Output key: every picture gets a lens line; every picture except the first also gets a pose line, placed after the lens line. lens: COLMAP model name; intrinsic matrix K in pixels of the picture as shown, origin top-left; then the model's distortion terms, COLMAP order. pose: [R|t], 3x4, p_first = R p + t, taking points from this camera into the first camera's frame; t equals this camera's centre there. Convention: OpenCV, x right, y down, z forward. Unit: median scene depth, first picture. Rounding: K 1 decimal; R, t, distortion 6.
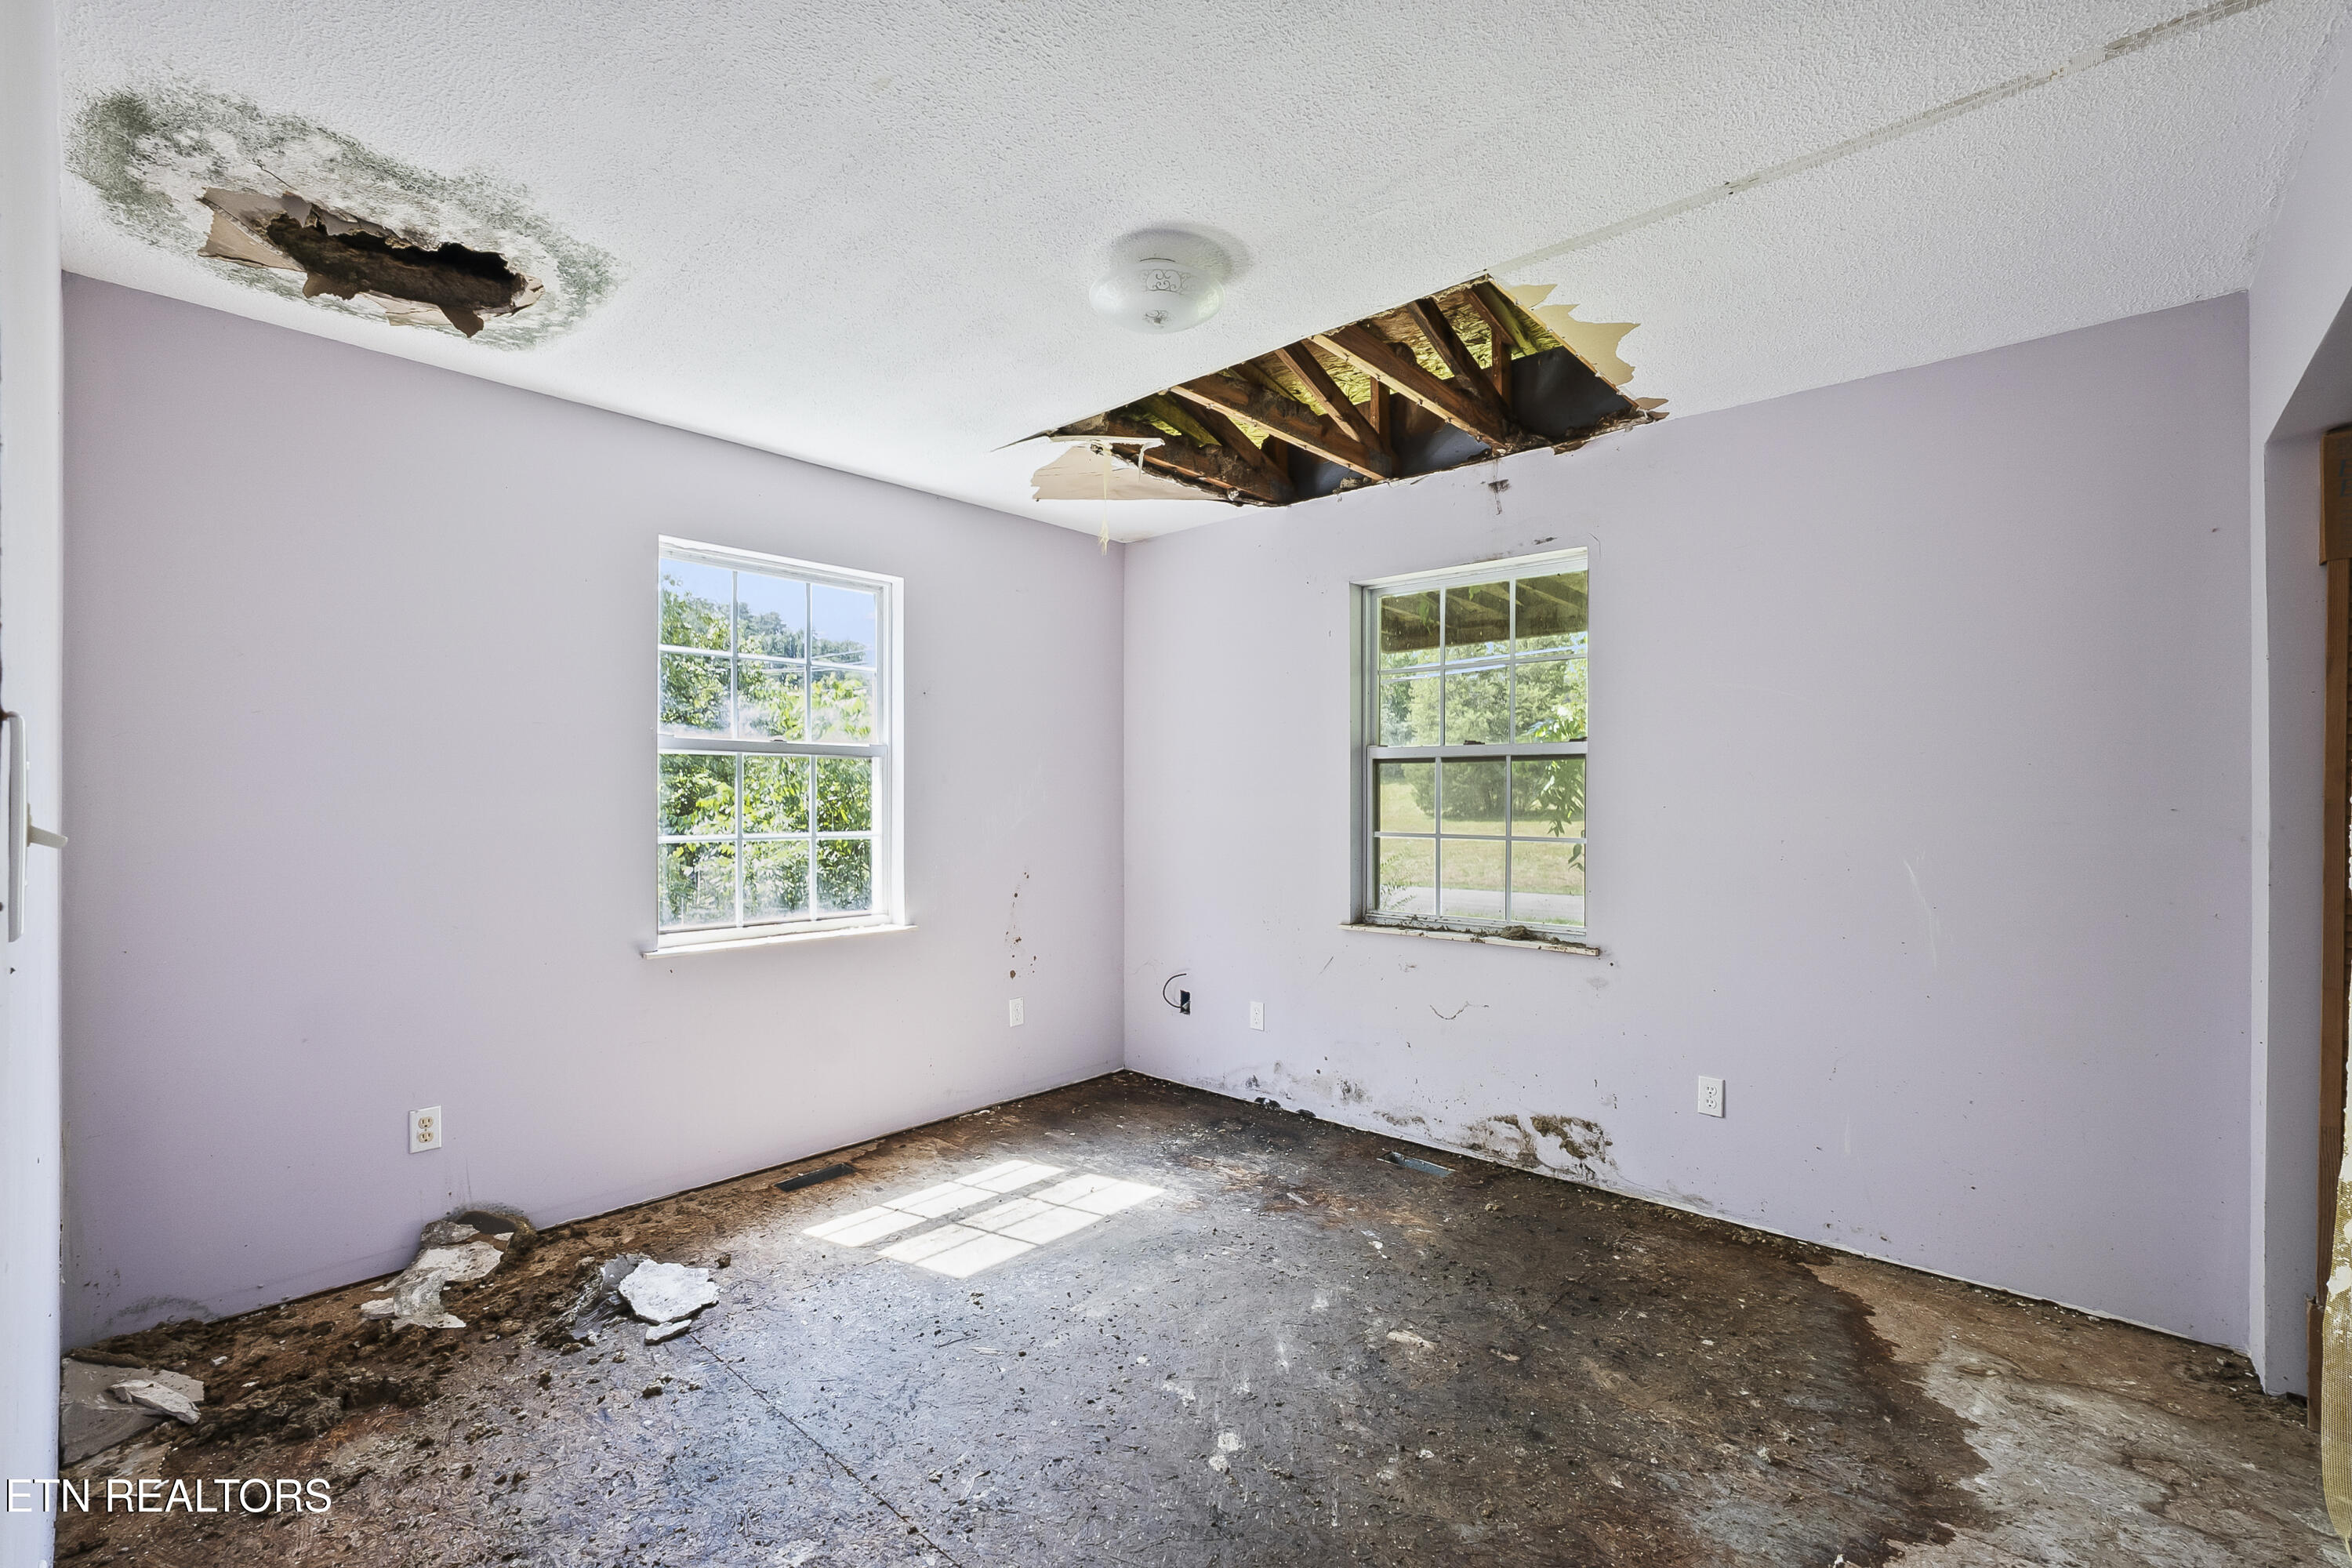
lens RADIAL K [[1021.1, 0, 1178.0], [0, 1021.1, 792.2], [0, 0, 1]] dist [-0.002230, 0.001507]
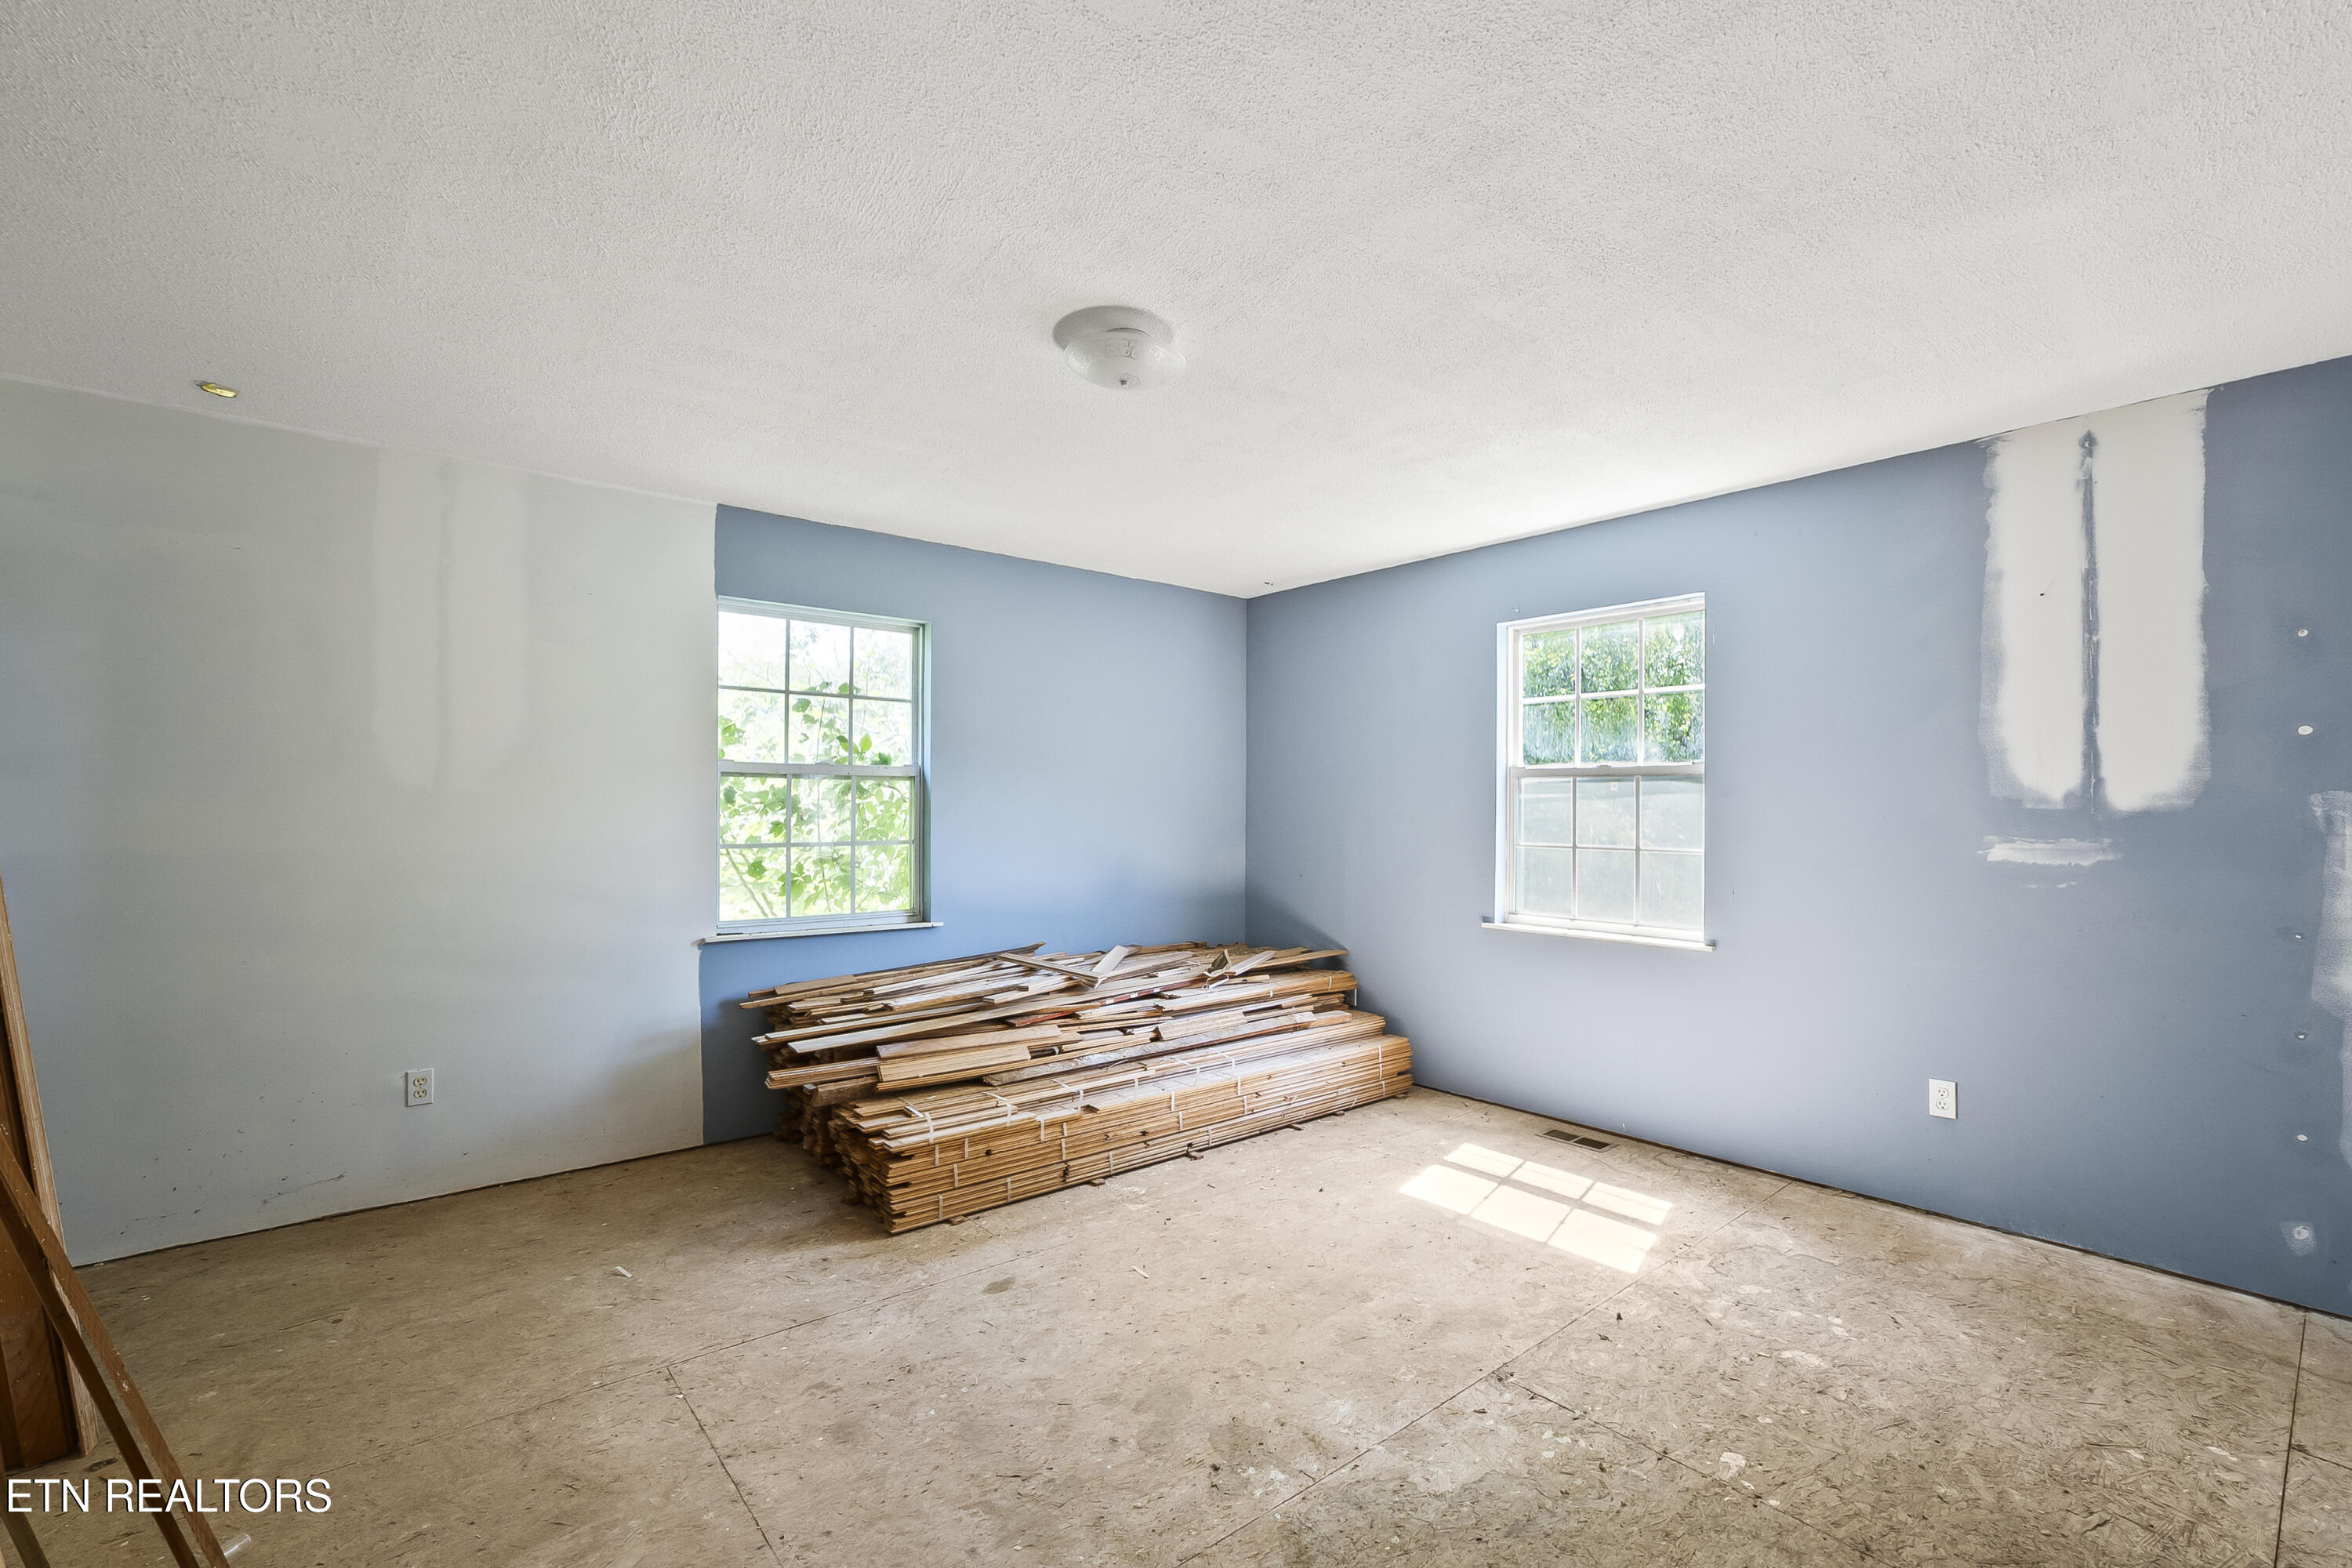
lens RADIAL K [[1021.1, 0, 1177.8], [0, 1021.1, 793.0], [0, 0, 1]] dist [-0.002230, 0.001507]
pose [[-0.145732, -0.007204, -0.989298, 0.881365], [0.003874, 0.999962, -0.007852, -0.012510], [0.989317, -0.004977, -0.145699, 0.722117]]
